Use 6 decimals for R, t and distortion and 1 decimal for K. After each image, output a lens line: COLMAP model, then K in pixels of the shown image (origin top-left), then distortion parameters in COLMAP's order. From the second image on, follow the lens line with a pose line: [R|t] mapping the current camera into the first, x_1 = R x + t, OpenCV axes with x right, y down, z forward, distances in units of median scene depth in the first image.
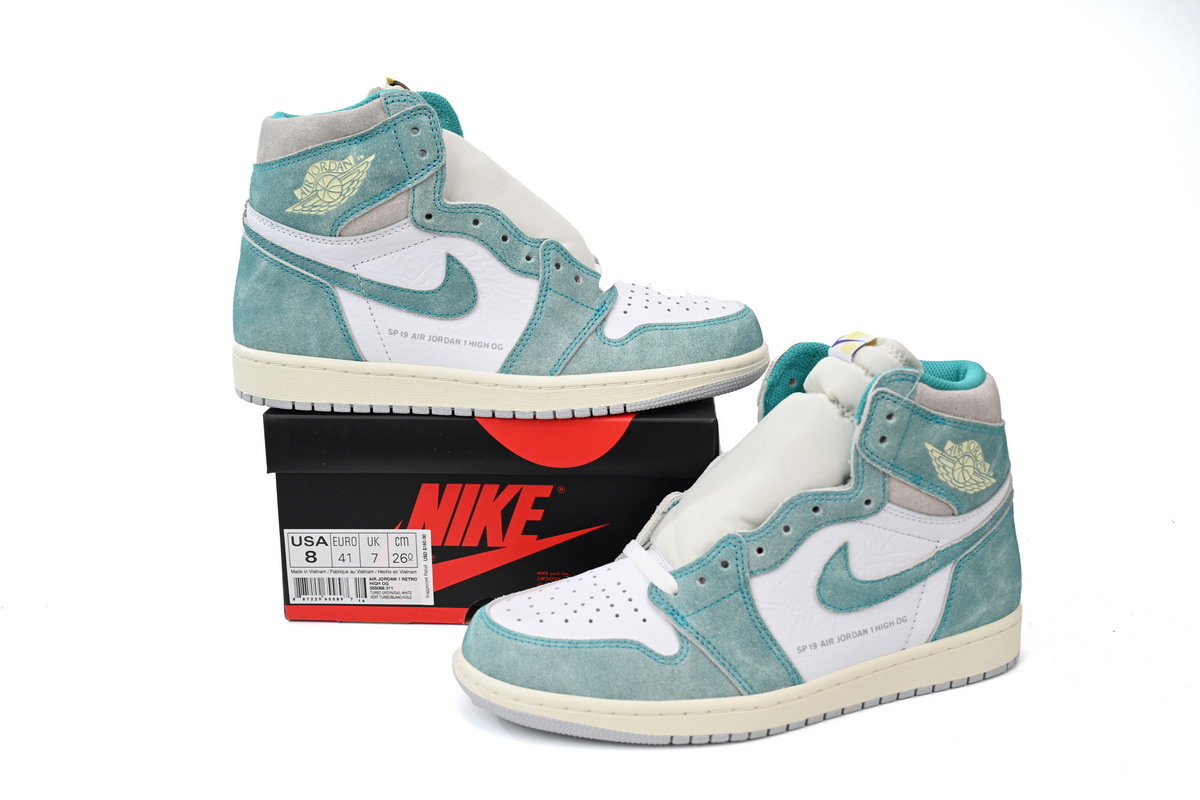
lens RADIAL K [[1352.9, 0, 593.6], [0, 1352.9, 400.6], [0, 0, 1]] dist [0.008325, 0.000000]
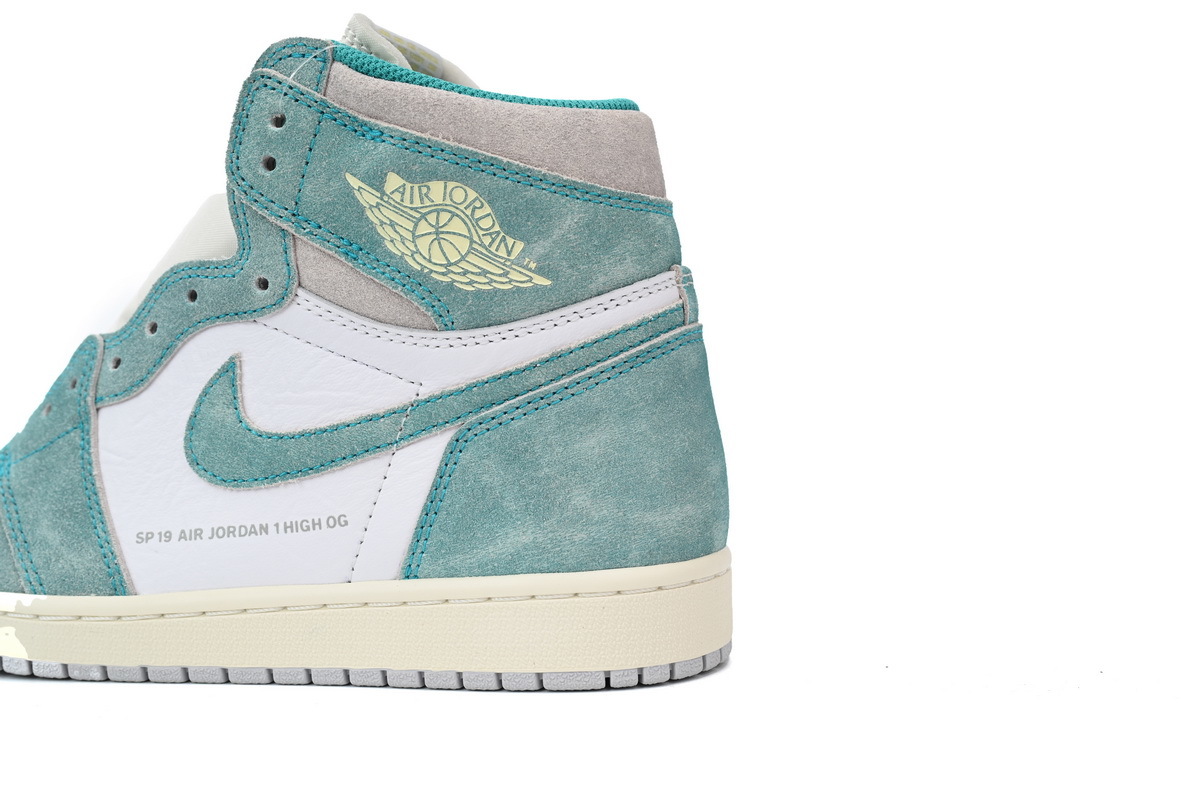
lens RADIAL K [[1669.2, 0, 605.2], [0, 1669.2, 393.4], [0, 0, 1]] dist [-0.042658, 0.000000]
pose [[0.829306, 0.029854, -0.557997, 0.708074], [-0.135880, 0.979373, -0.149549, 0.203851], [0.542023, 0.199842, 0.816256, 0.524681]]
